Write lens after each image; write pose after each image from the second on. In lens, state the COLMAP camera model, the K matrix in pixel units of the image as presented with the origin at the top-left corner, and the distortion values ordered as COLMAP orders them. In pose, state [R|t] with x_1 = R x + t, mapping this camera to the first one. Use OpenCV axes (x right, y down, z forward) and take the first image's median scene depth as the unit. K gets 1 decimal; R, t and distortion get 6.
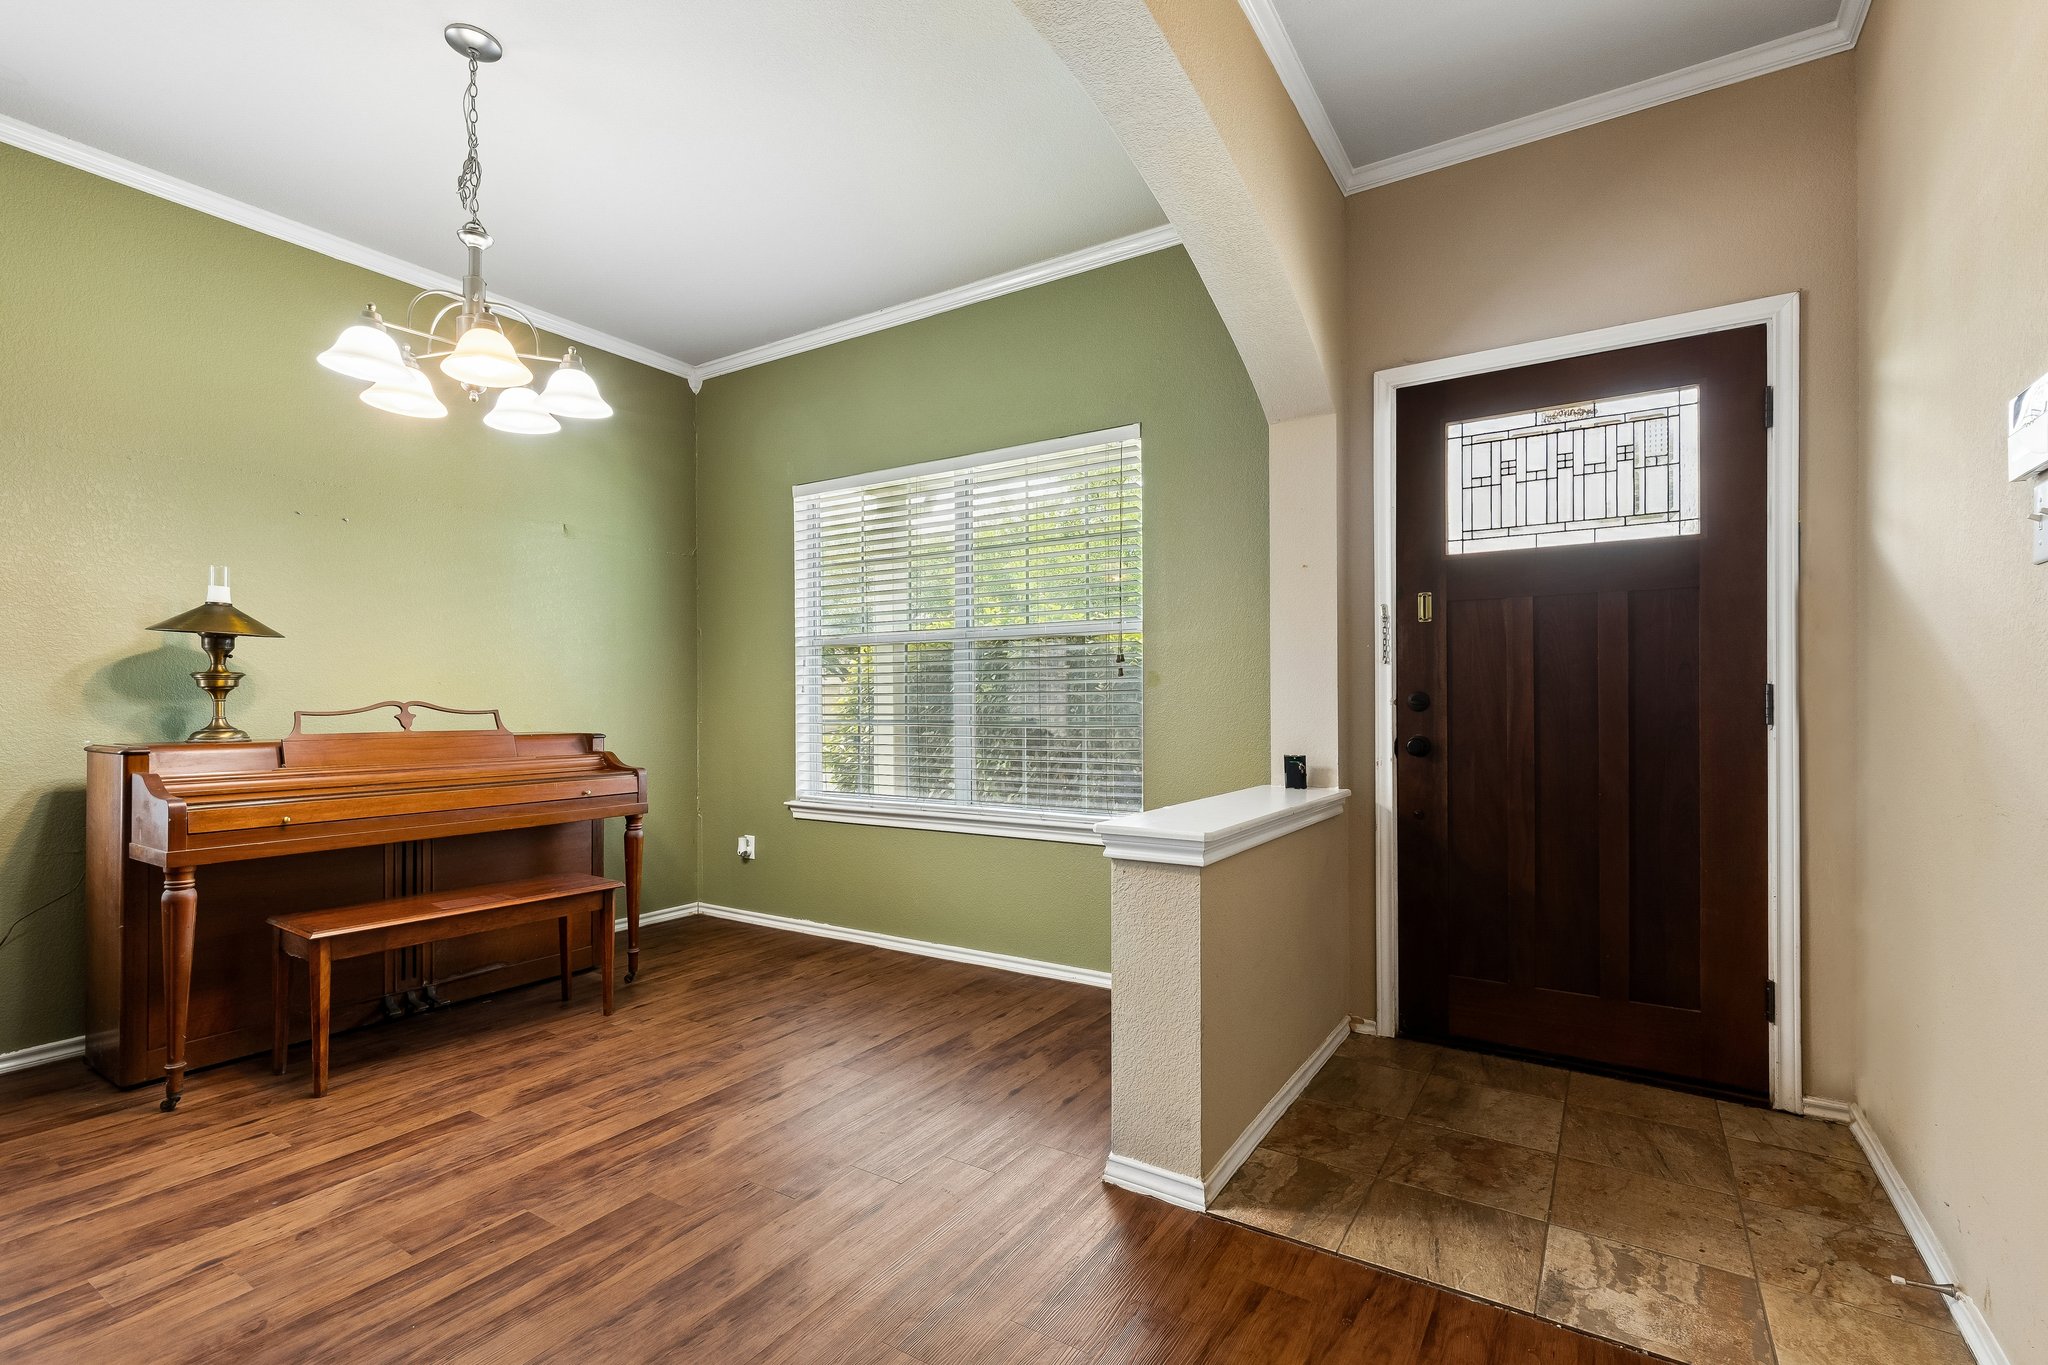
lens RADIAL K [[938.2, 0, 1023.7], [0, 938.2, 695.3], [0, 0, 1]] dist [0.000783, 0.000359]
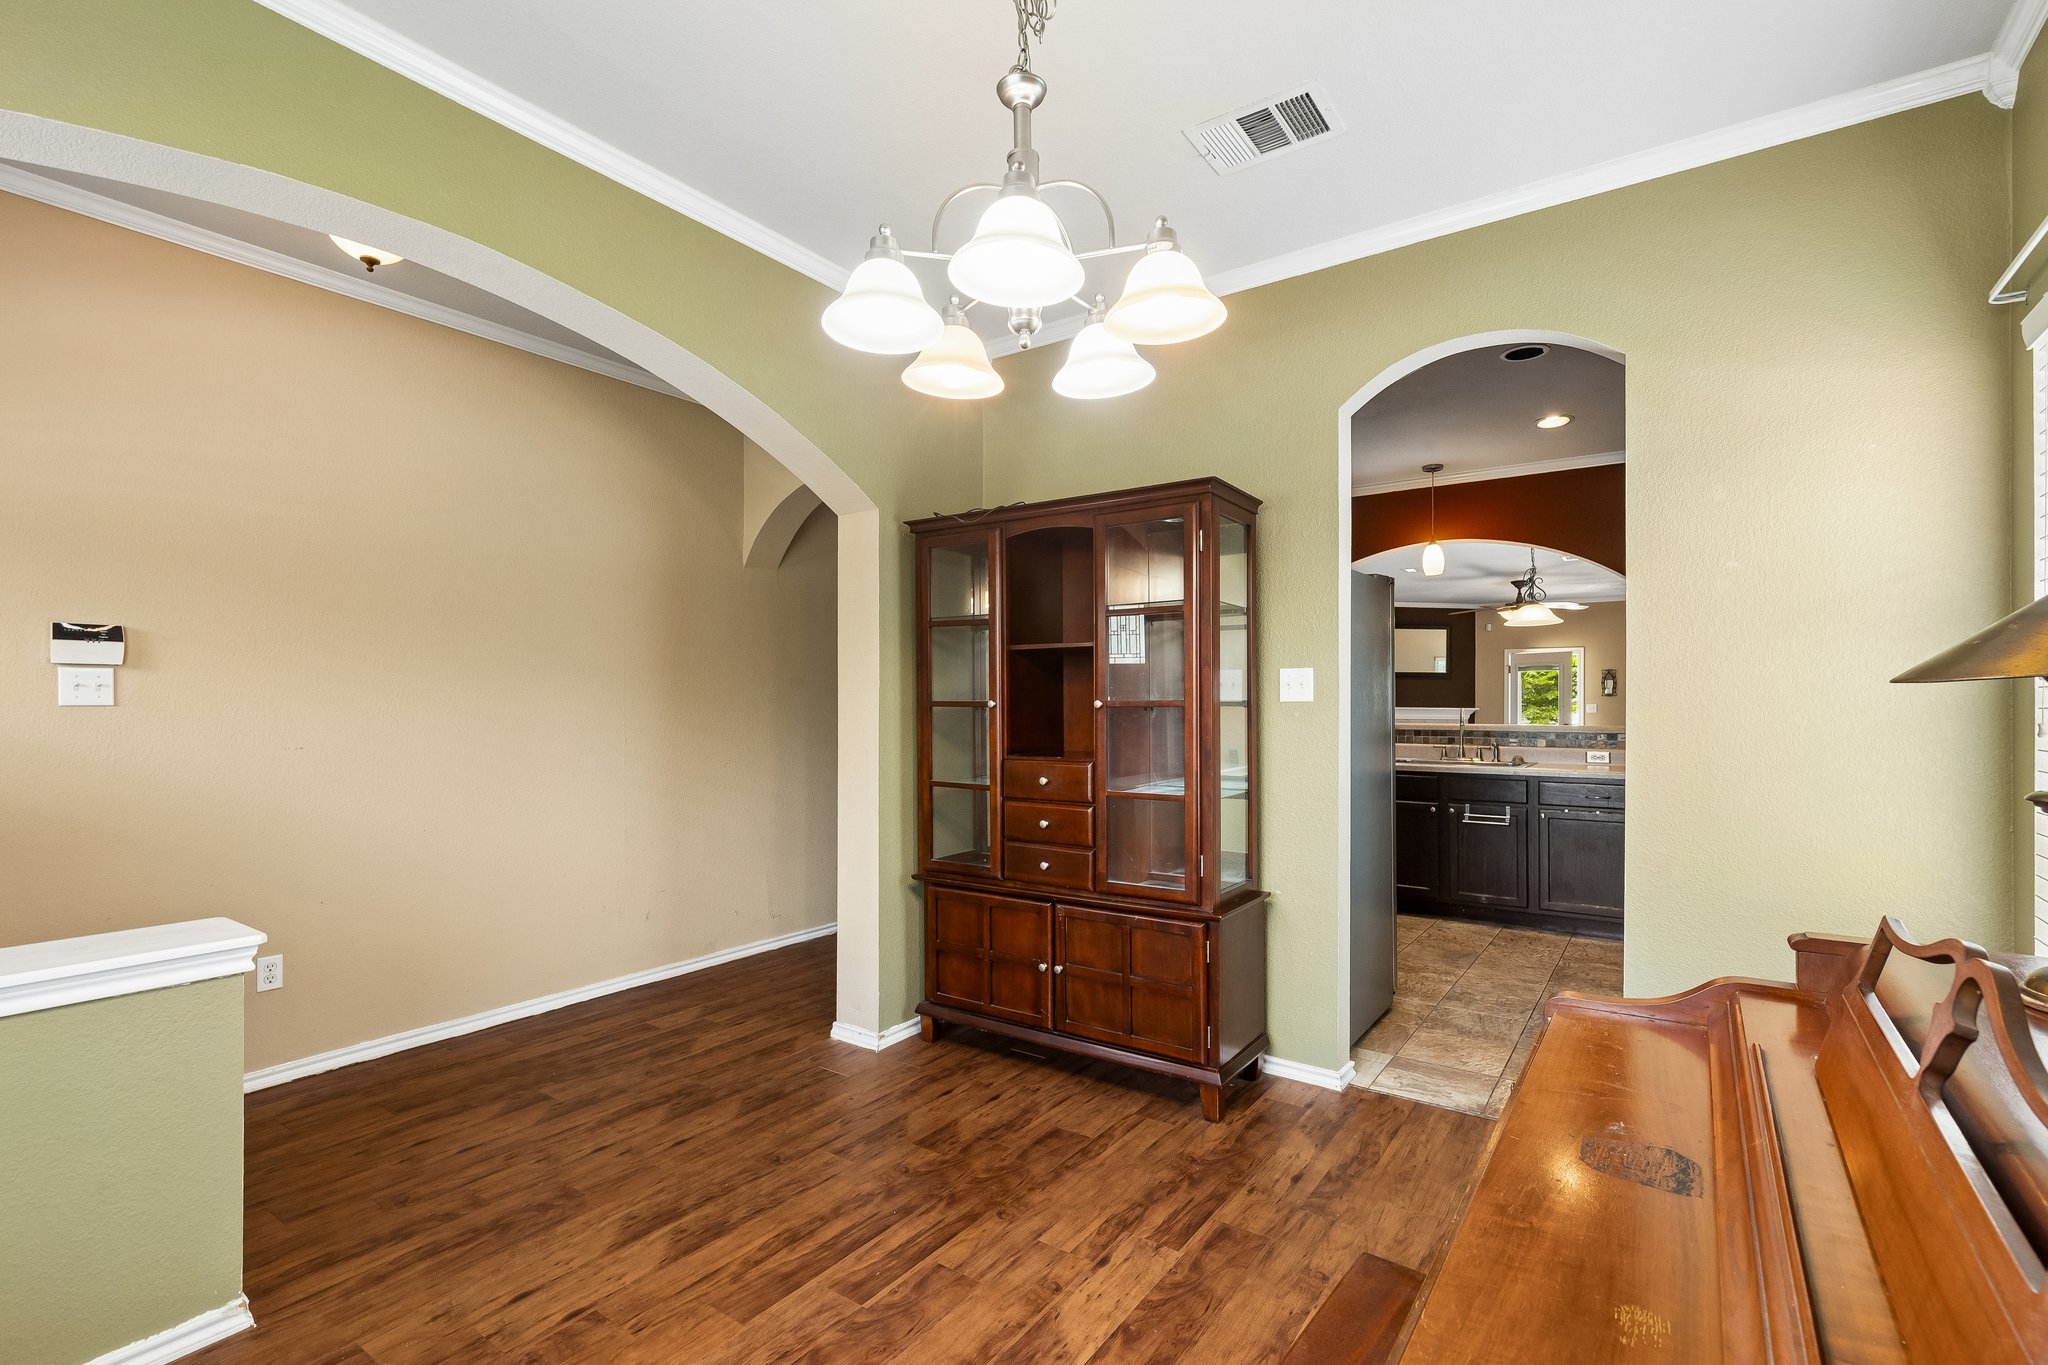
lens RADIAL K [[938.2, 0, 1024.7], [0, 938.2, 693.2], [0, 0, 1]] dist [0.000783, 0.000359]
pose [[-0.998984, 0.000912, 0.045055, -0.814963], [-0.000167, 0.999713, -0.023941, -0.084130], [-0.045064, -0.023925, -0.998698, 2.185922]]
